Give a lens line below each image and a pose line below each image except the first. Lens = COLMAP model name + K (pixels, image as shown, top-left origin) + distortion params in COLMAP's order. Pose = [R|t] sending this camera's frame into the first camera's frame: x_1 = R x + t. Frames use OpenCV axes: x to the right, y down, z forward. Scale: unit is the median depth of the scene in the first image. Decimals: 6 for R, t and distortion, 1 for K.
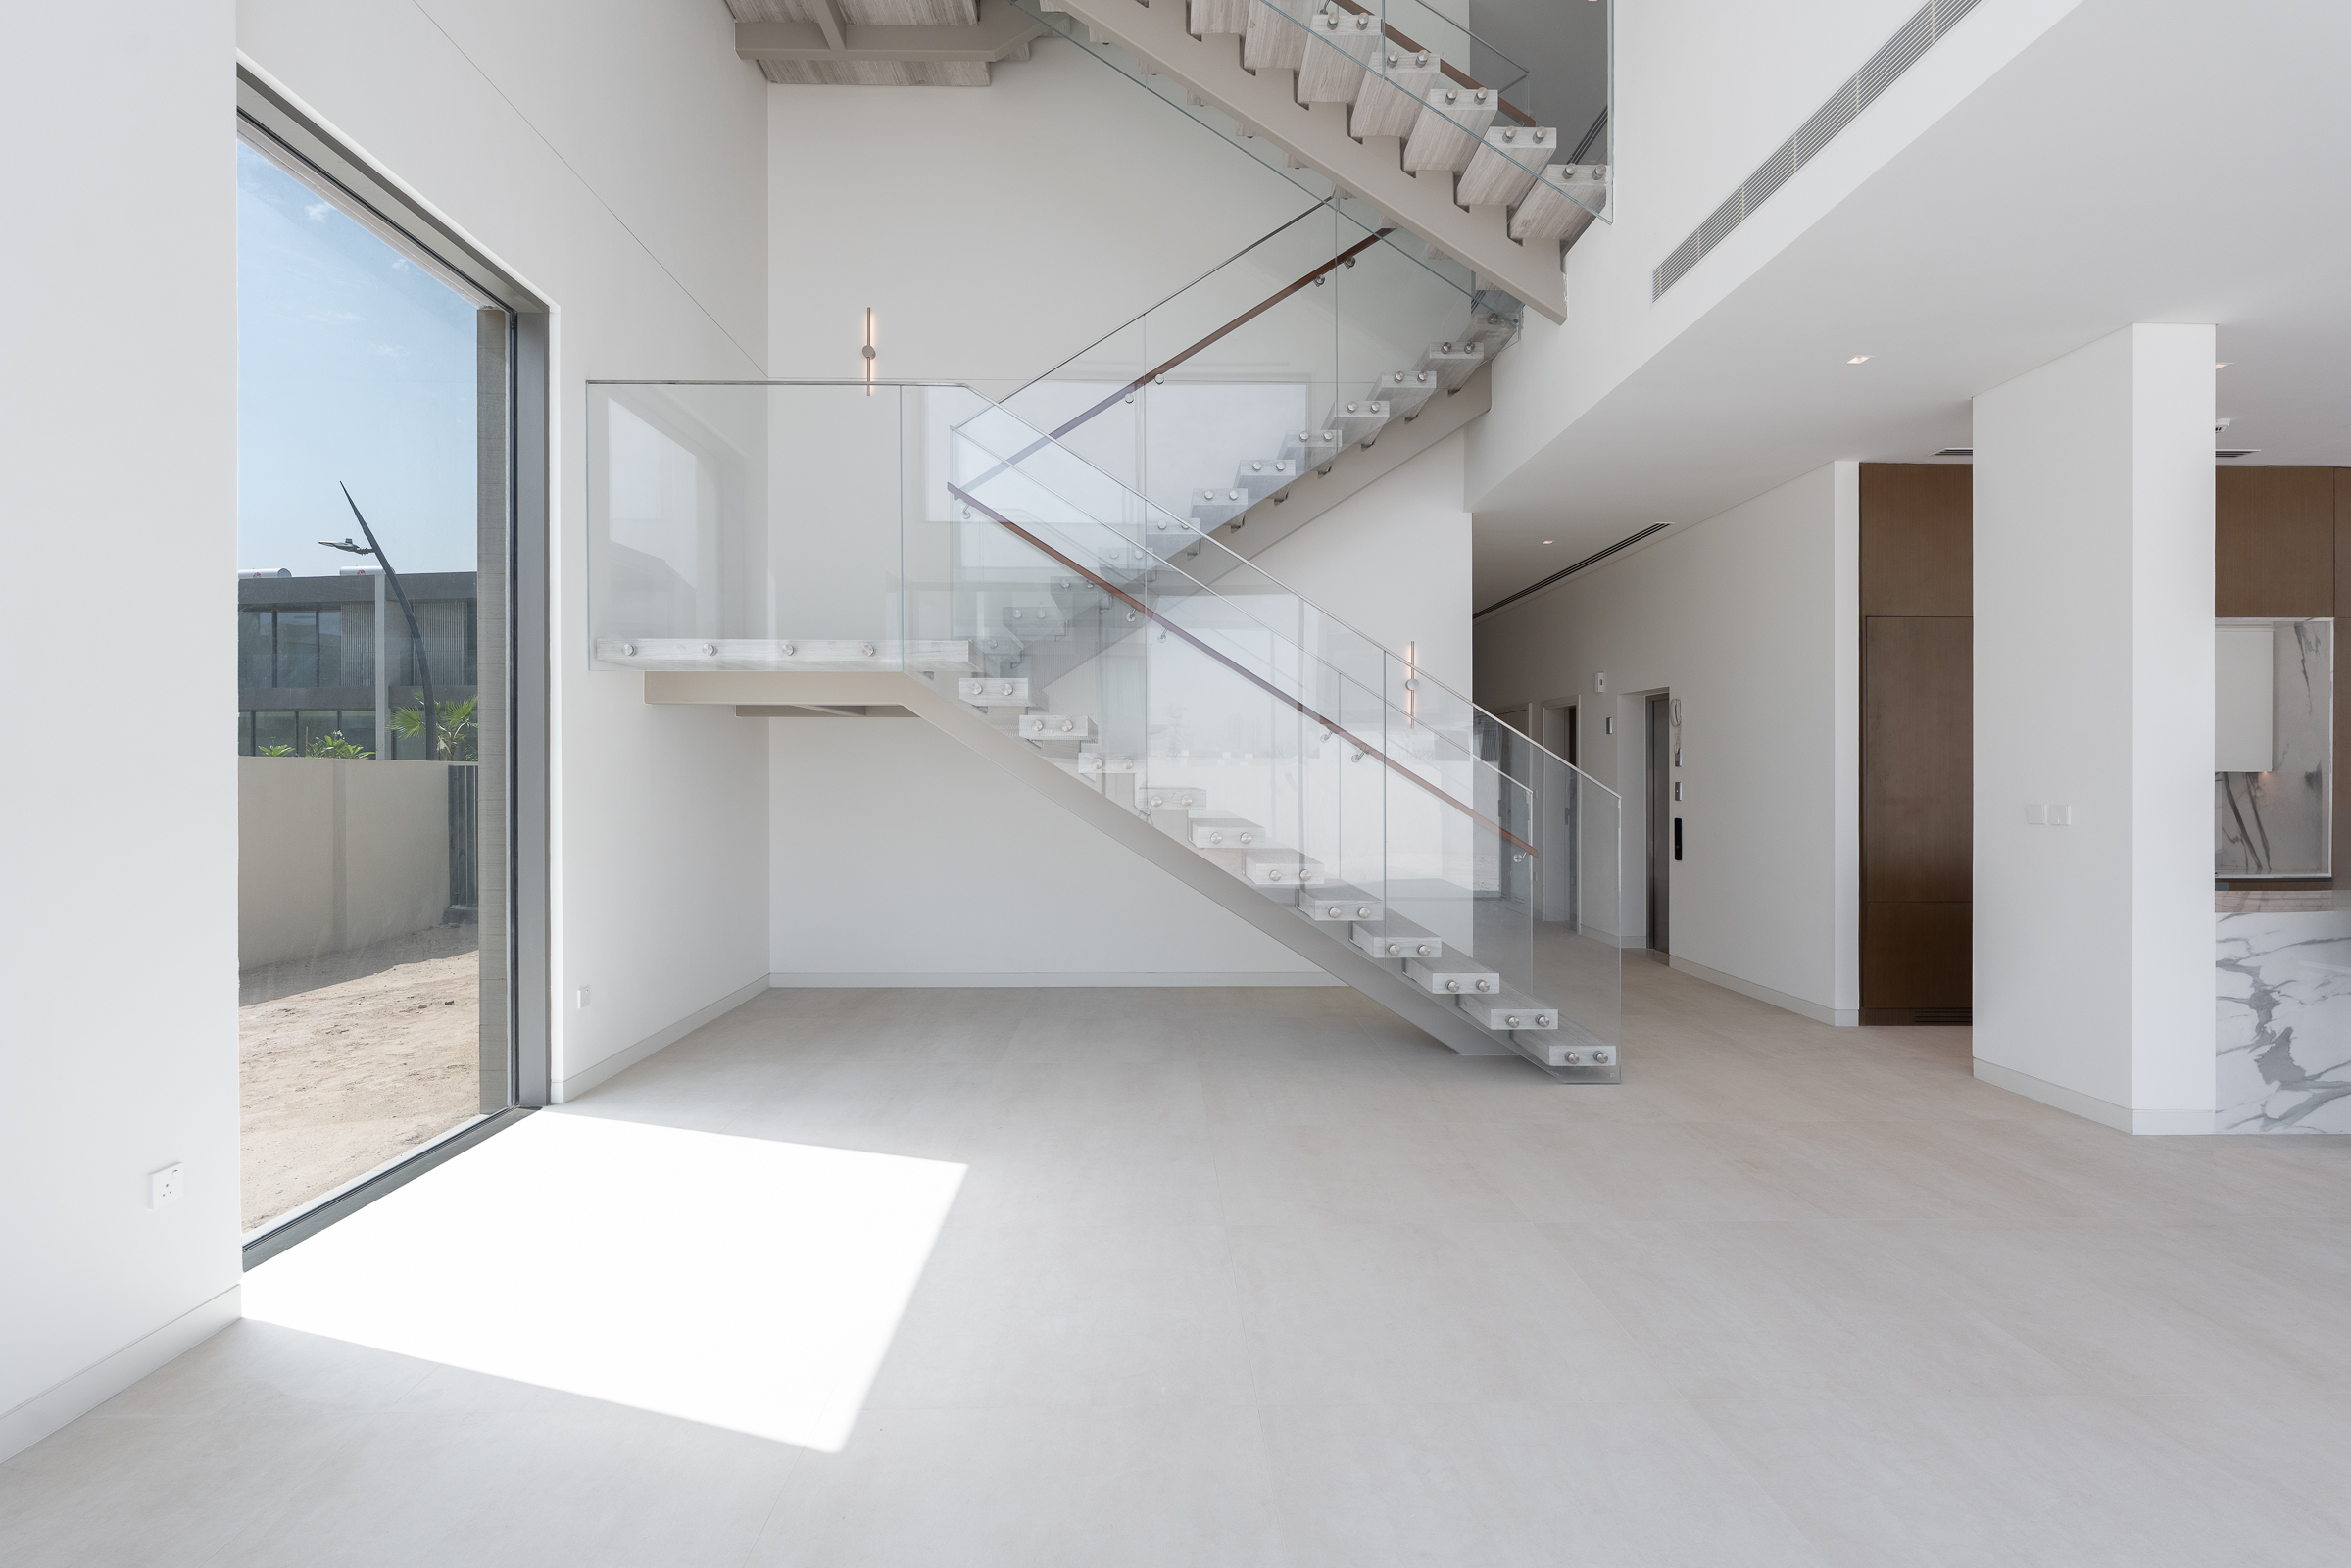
lens RADIAL K [[1069.1, 0, 1170.7], [0, 1069.1, 767.9], [0, 0, 1]] dist [-0.006214, 0.002167]
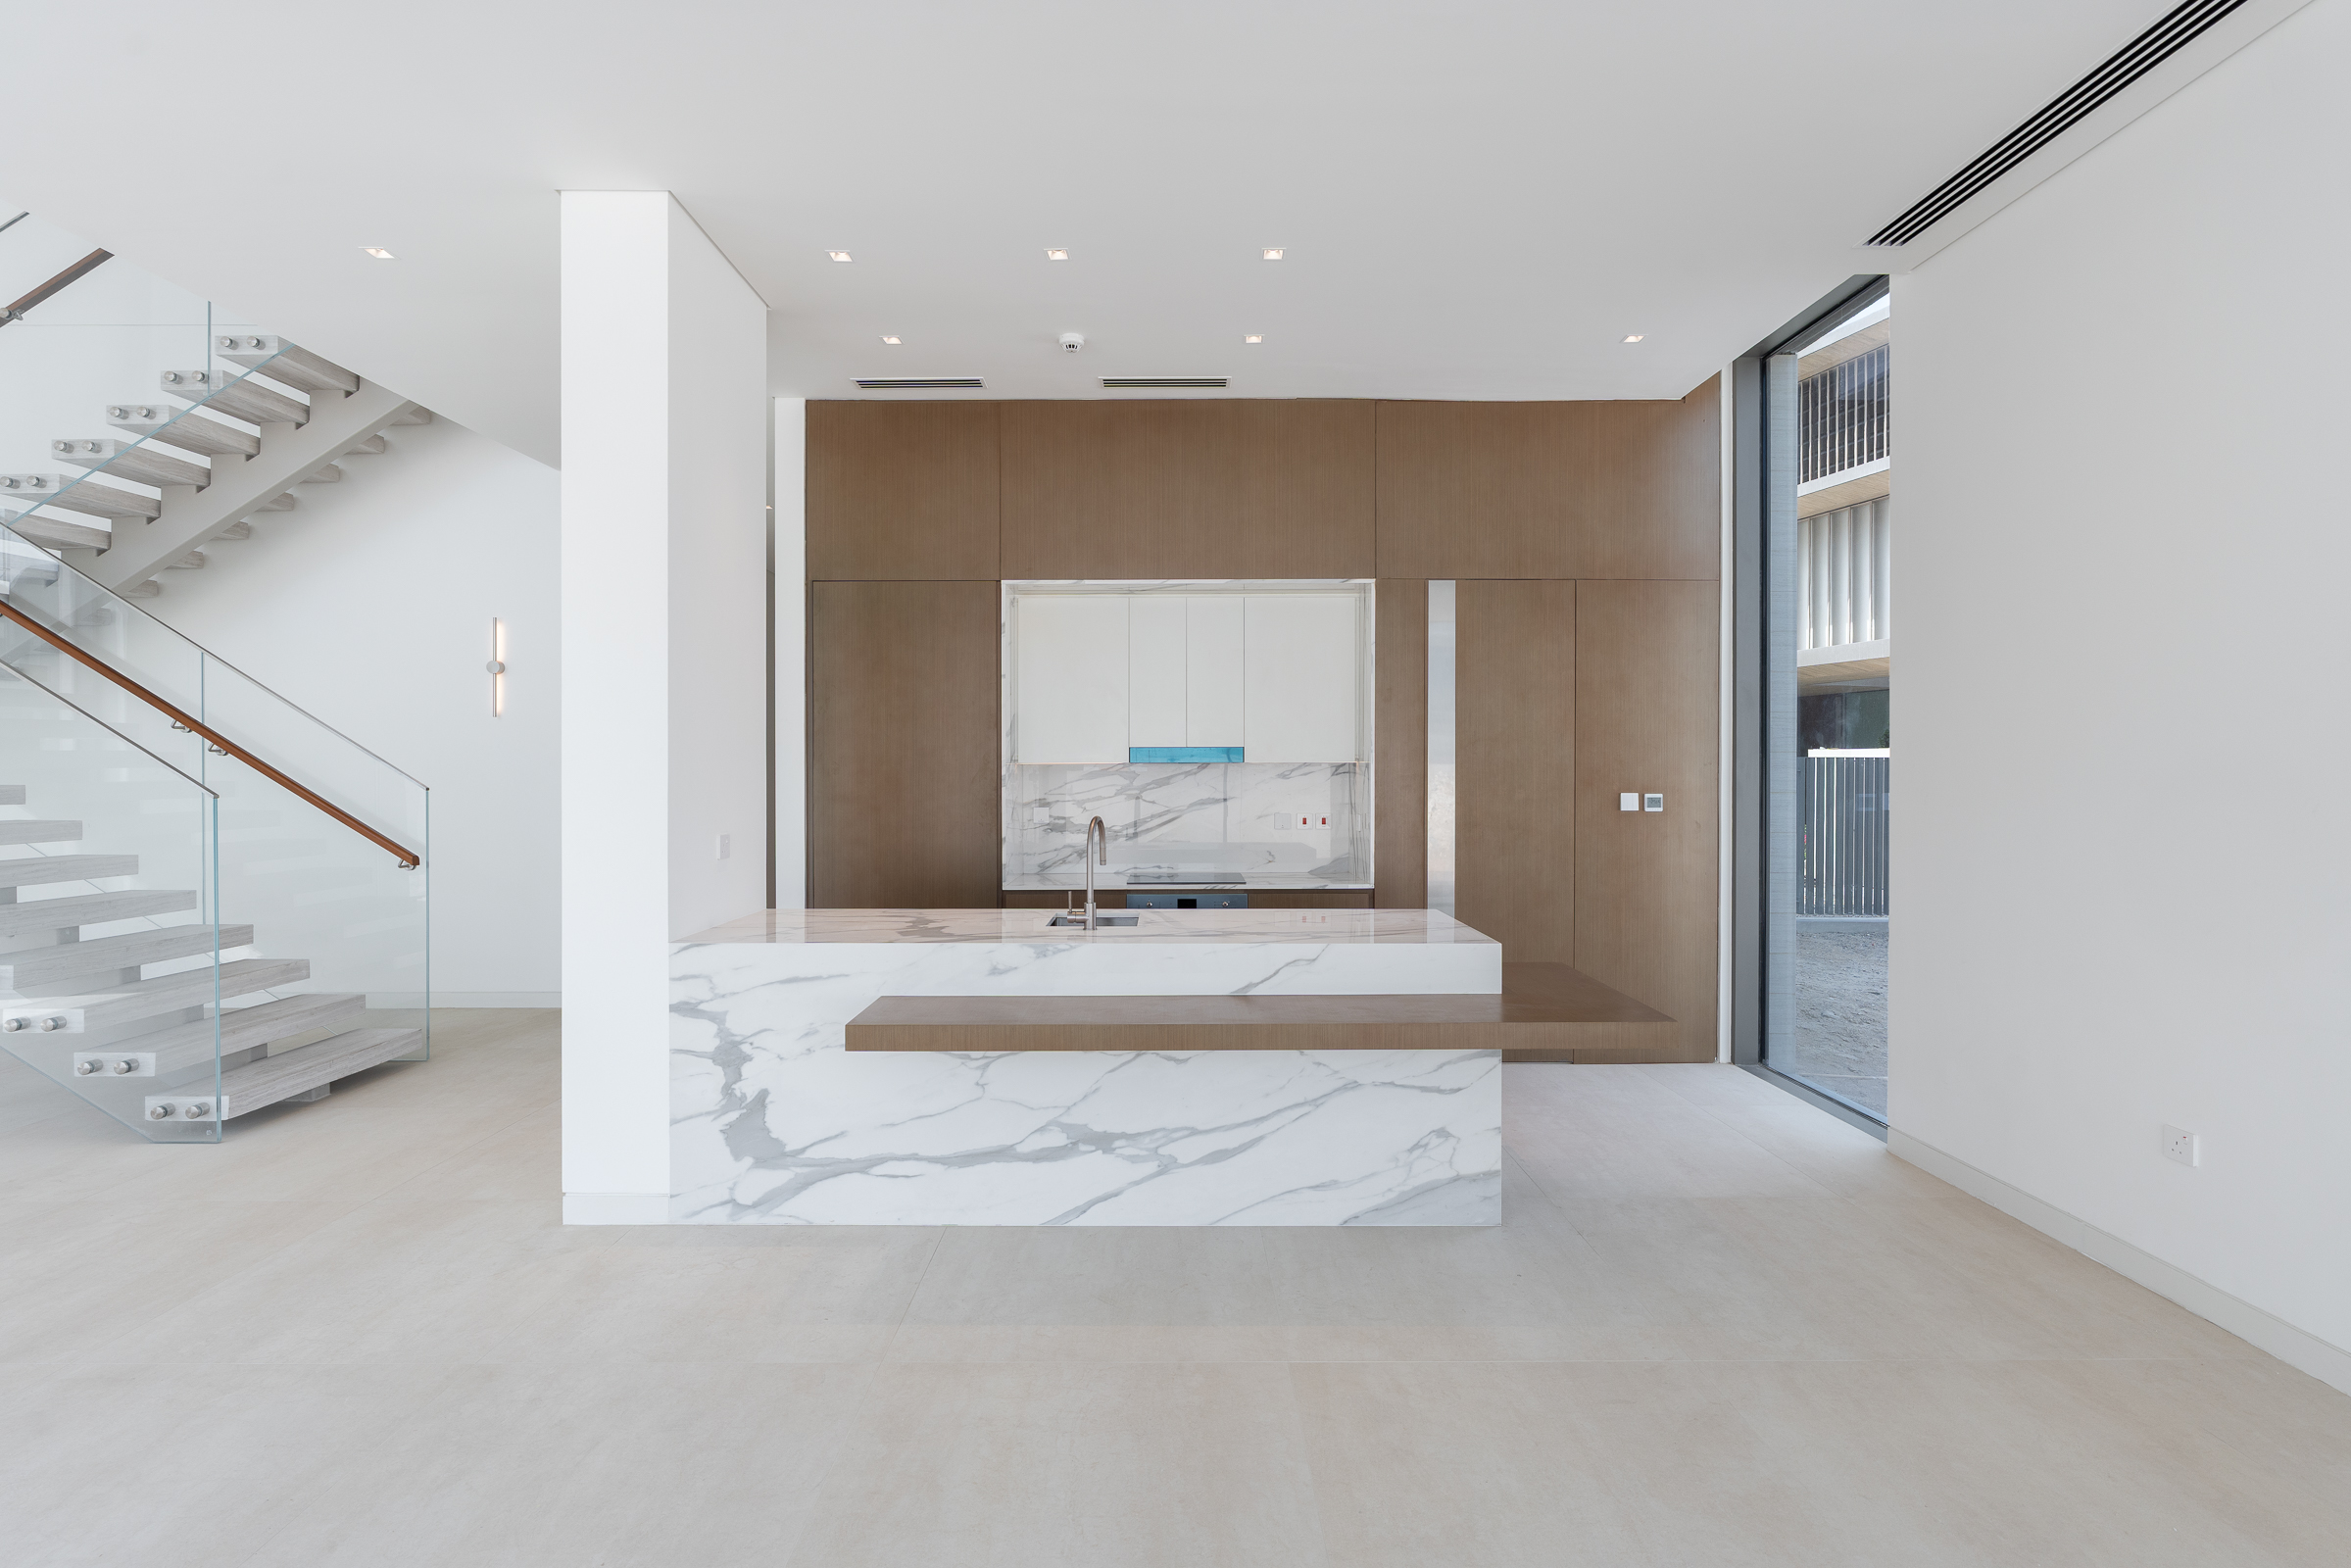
lens RADIAL K [[1069.1, 0, 1167.4], [0, 1069.1, 769.2], [0, 0, 1]] dist [-0.006214, 0.002167]
pose [[0.999951, -0.002900, -0.009461, 1.355401], [0.002970, 0.999969, 0.007351, 0.003717], [0.009439, -0.007379, 0.999928, 0.219318]]
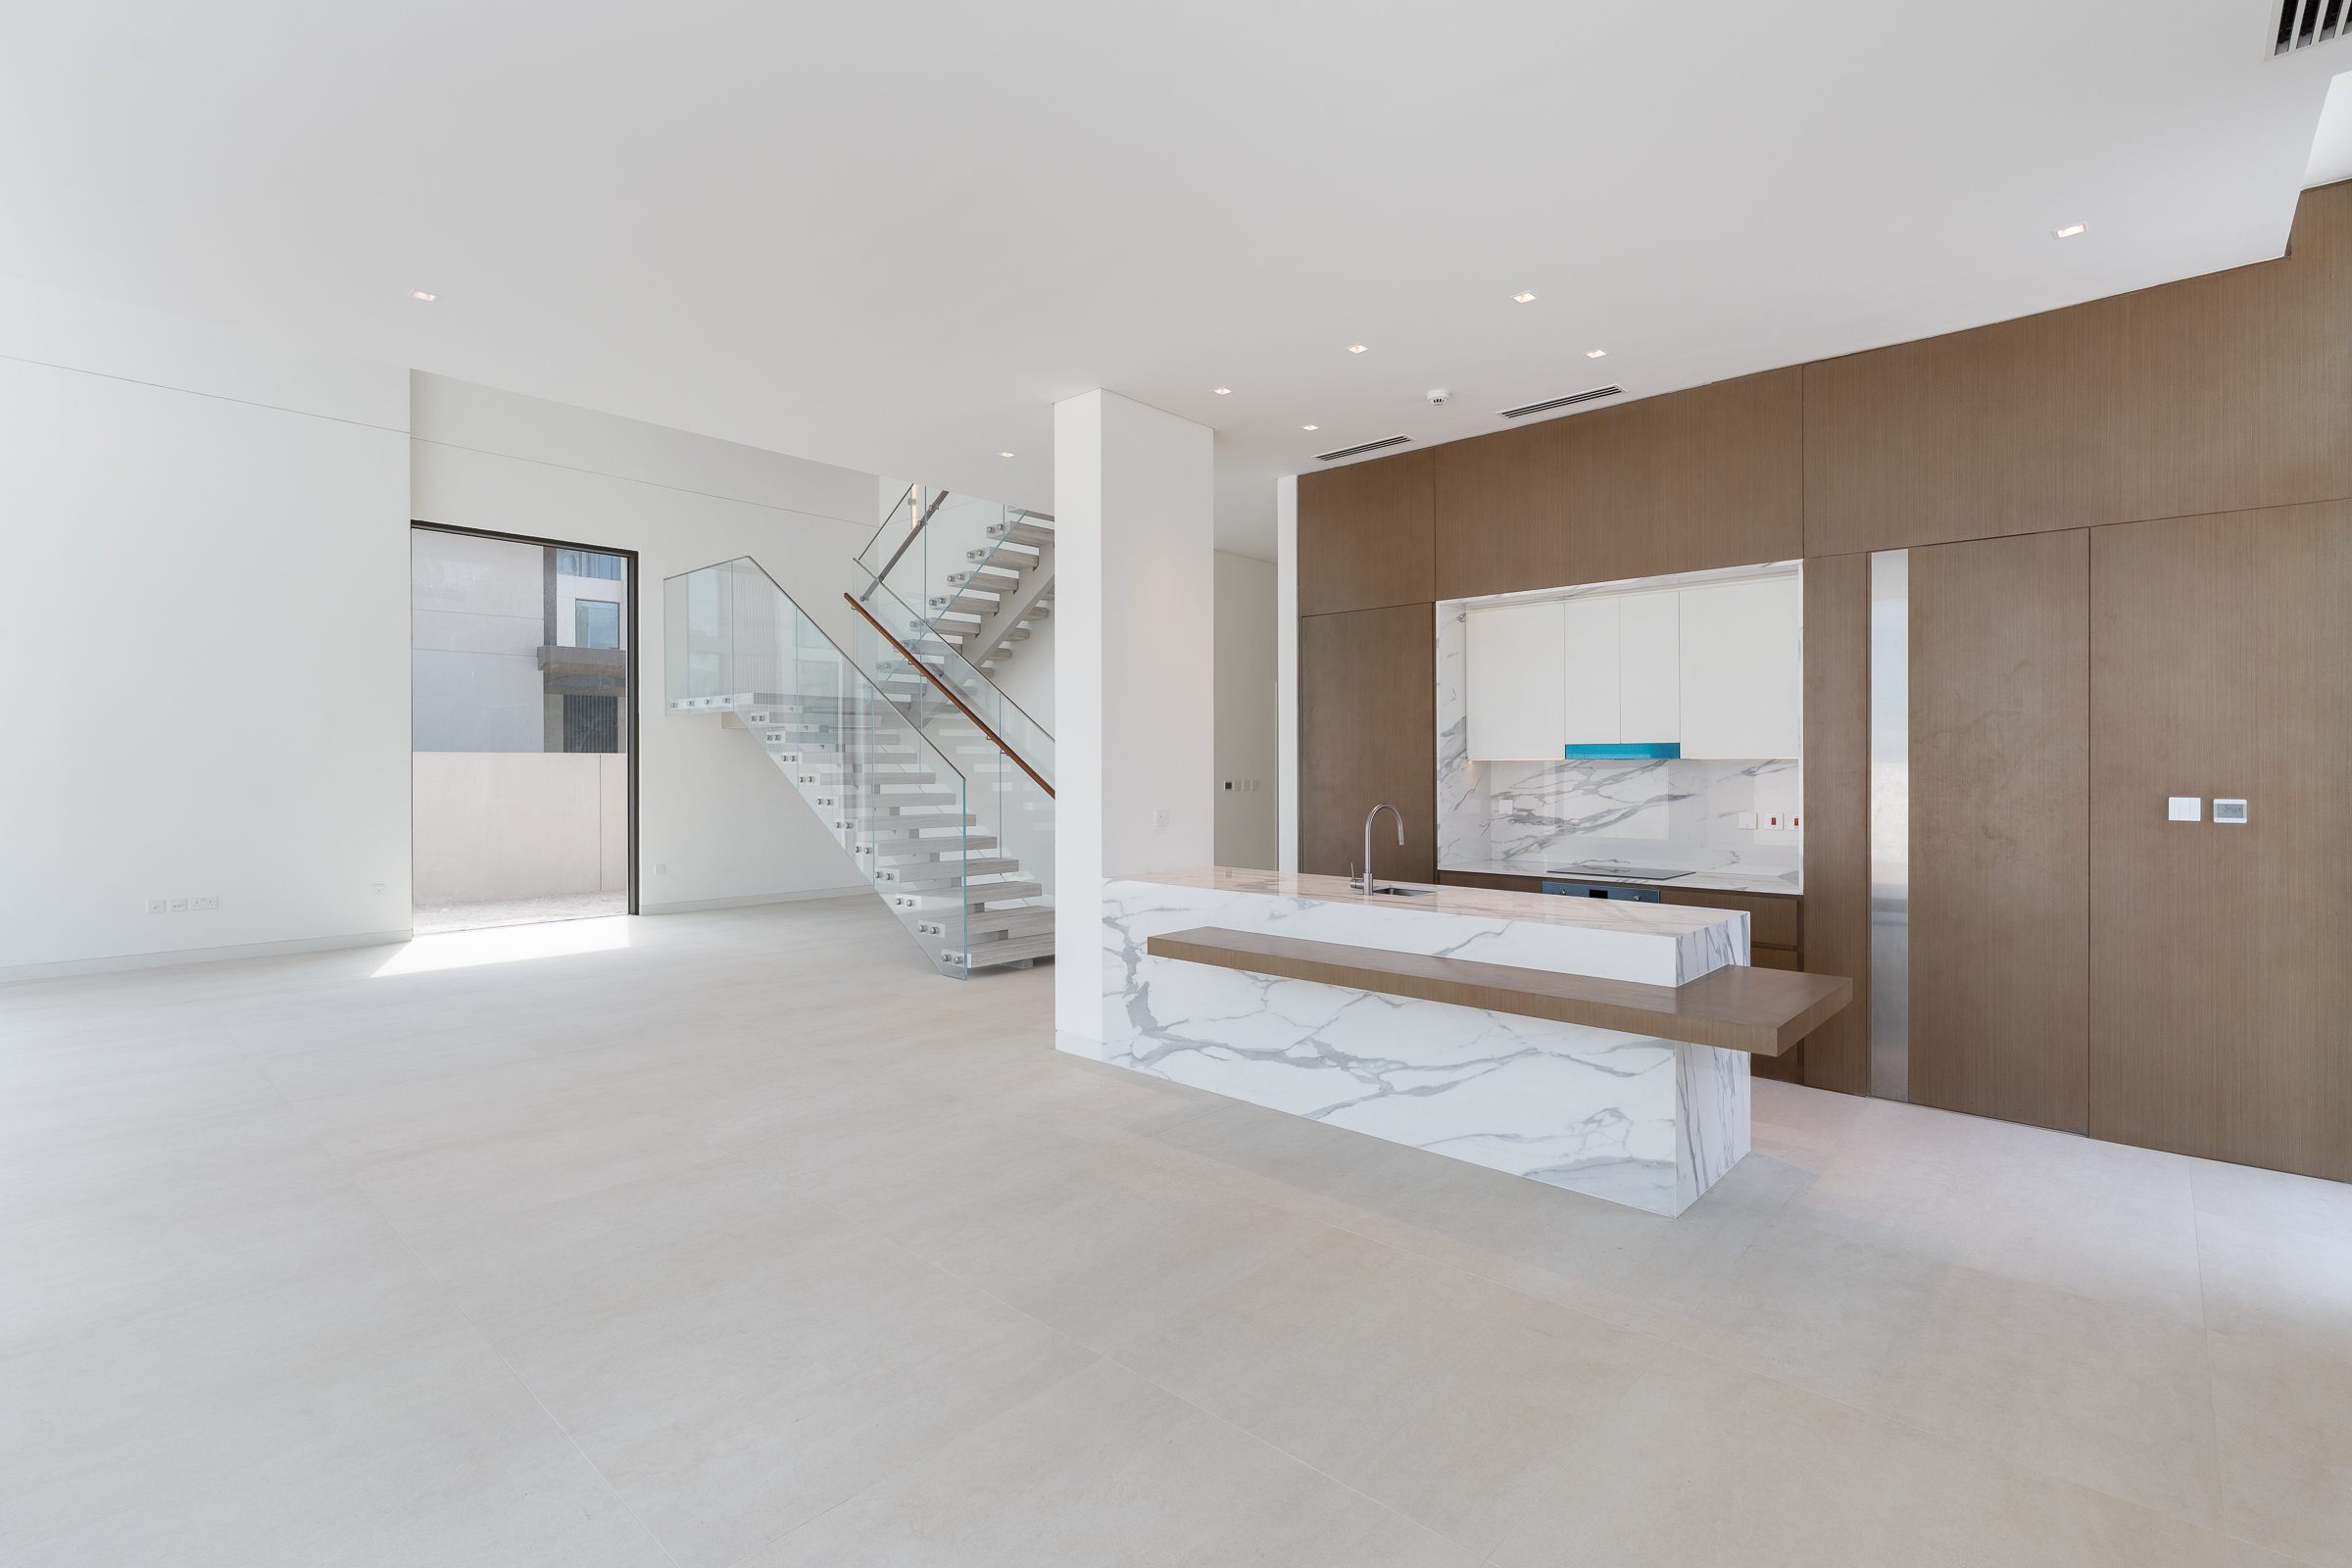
lens RADIAL K [[1069.5, 0, 1185.1], [0, 1069.5, 761.4], [0, 0, 1]] dist [-0.006214, 0.002167]
pose [[0.736489, -0.003366, -0.676441, 1.864428], [0.004884, 0.999988, 0.000341, 0.005407], [0.676432, -0.003555, 0.736497, 0.176883]]
